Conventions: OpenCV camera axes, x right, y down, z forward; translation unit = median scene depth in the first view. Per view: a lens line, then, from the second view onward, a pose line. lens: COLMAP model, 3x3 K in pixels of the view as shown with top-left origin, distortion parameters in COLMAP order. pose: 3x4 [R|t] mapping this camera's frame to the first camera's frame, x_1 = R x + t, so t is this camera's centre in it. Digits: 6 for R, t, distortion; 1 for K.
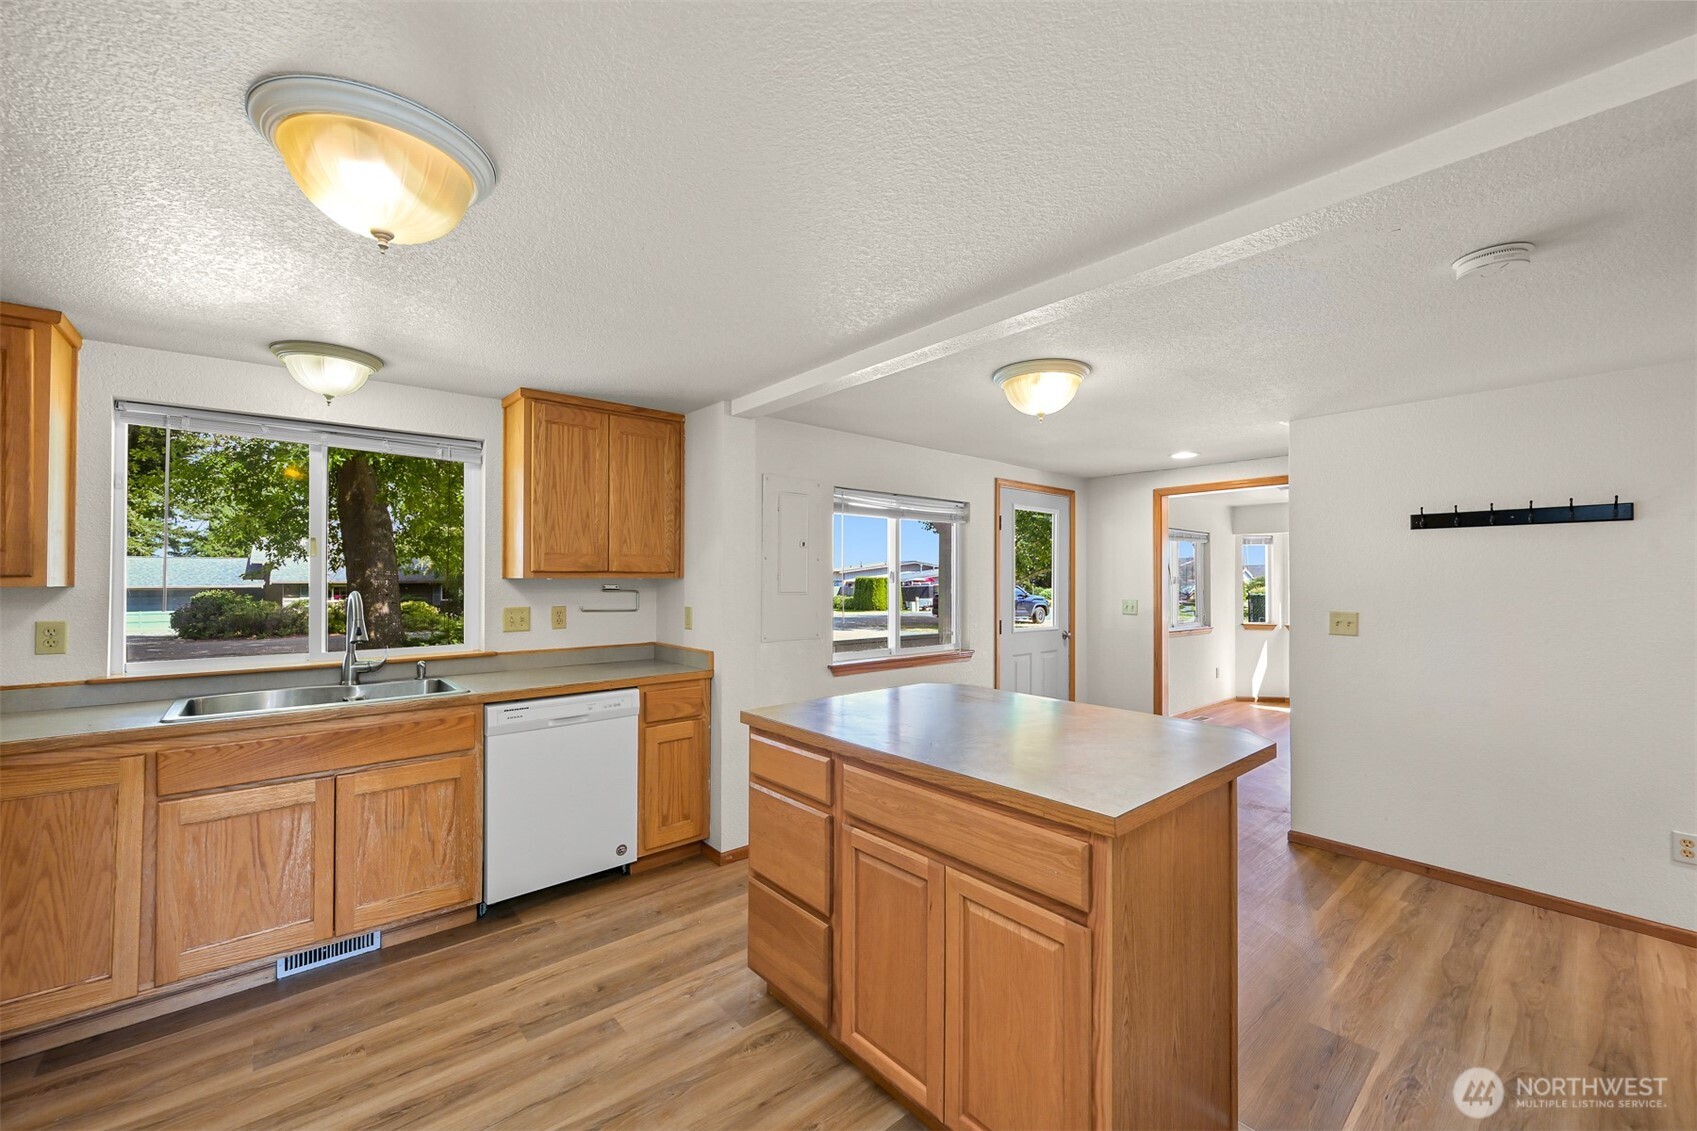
lens RADIAL K [[664.0, 0, 859.3], [0, 664.0, 568.9], [0, 0, 1]] dist [-0.001805, -0.000351]
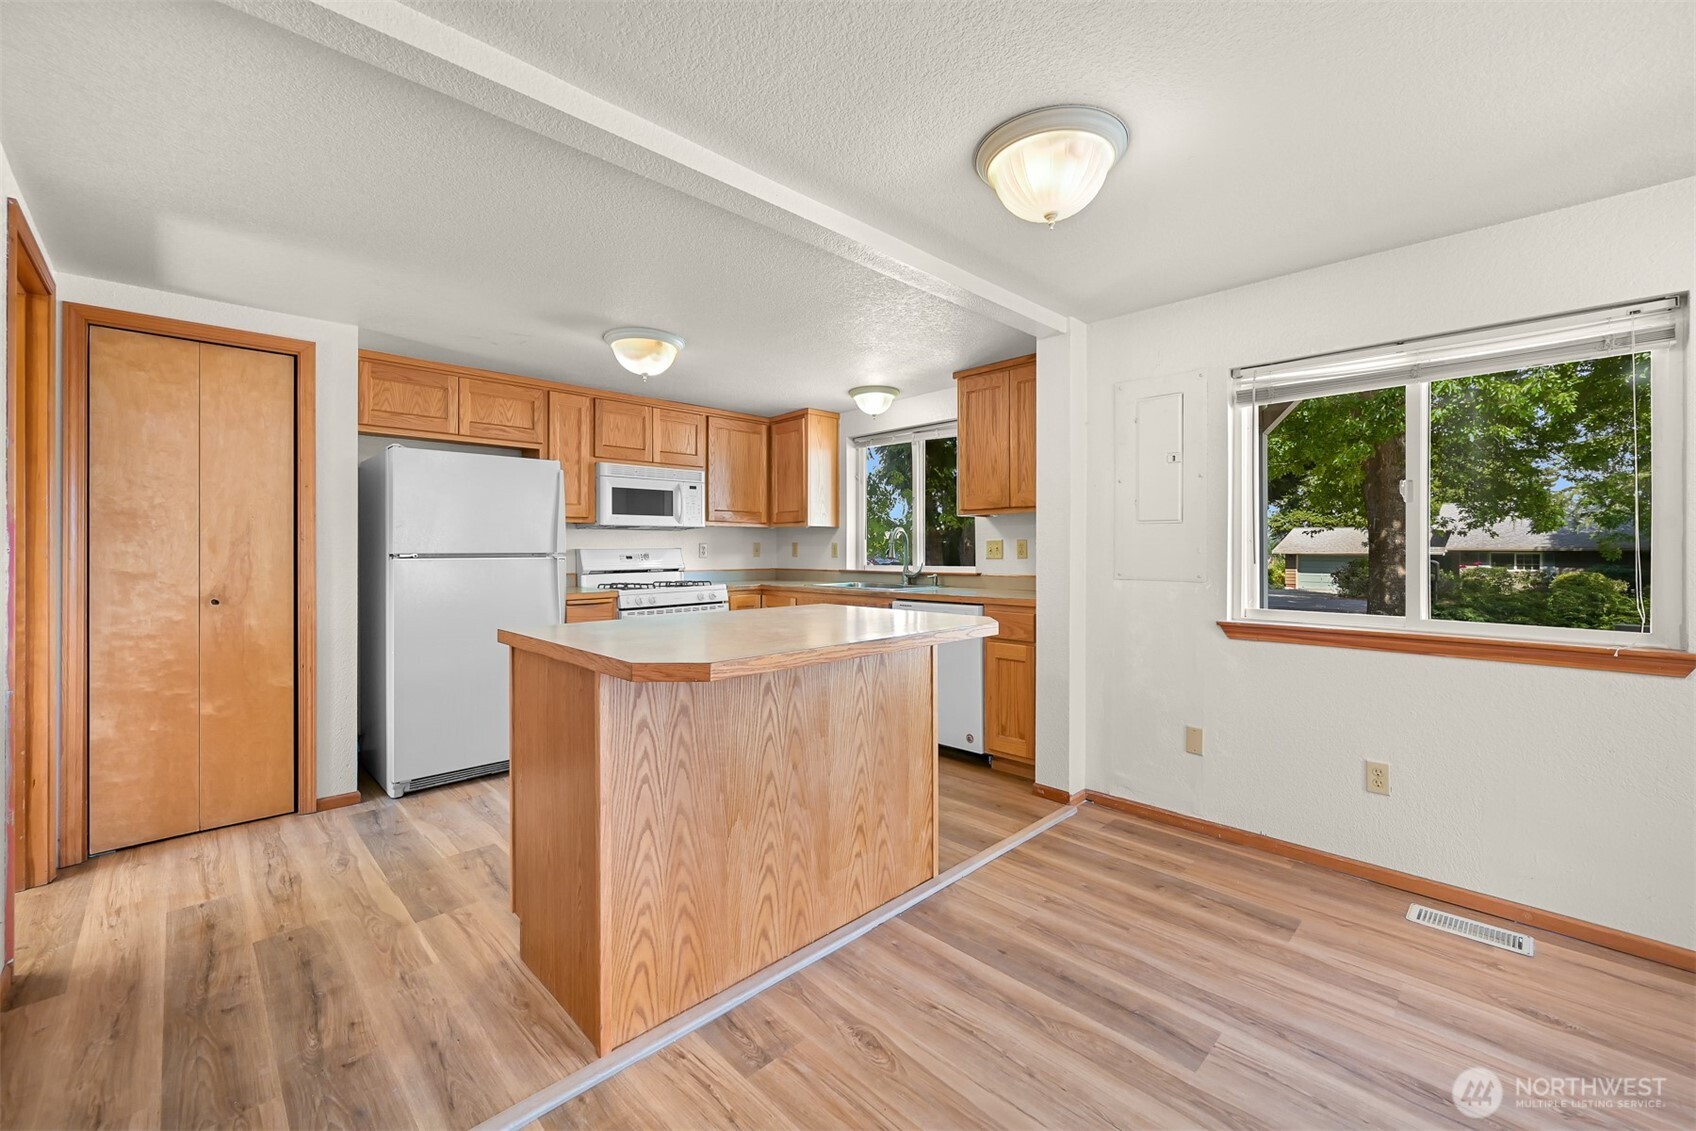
lens RADIAL K [[677.6, 0, 839.5], [0, 677.6, 548.6], [0, 0, 1]] dist [-0.002653, -0.000059]
pose [[0.054814, 0.000331, -0.998497, 0.901850], [0.014092, 0.999900, 0.001105, 0.080551], [0.998397, -0.014131, 0.054804, 0.744586]]
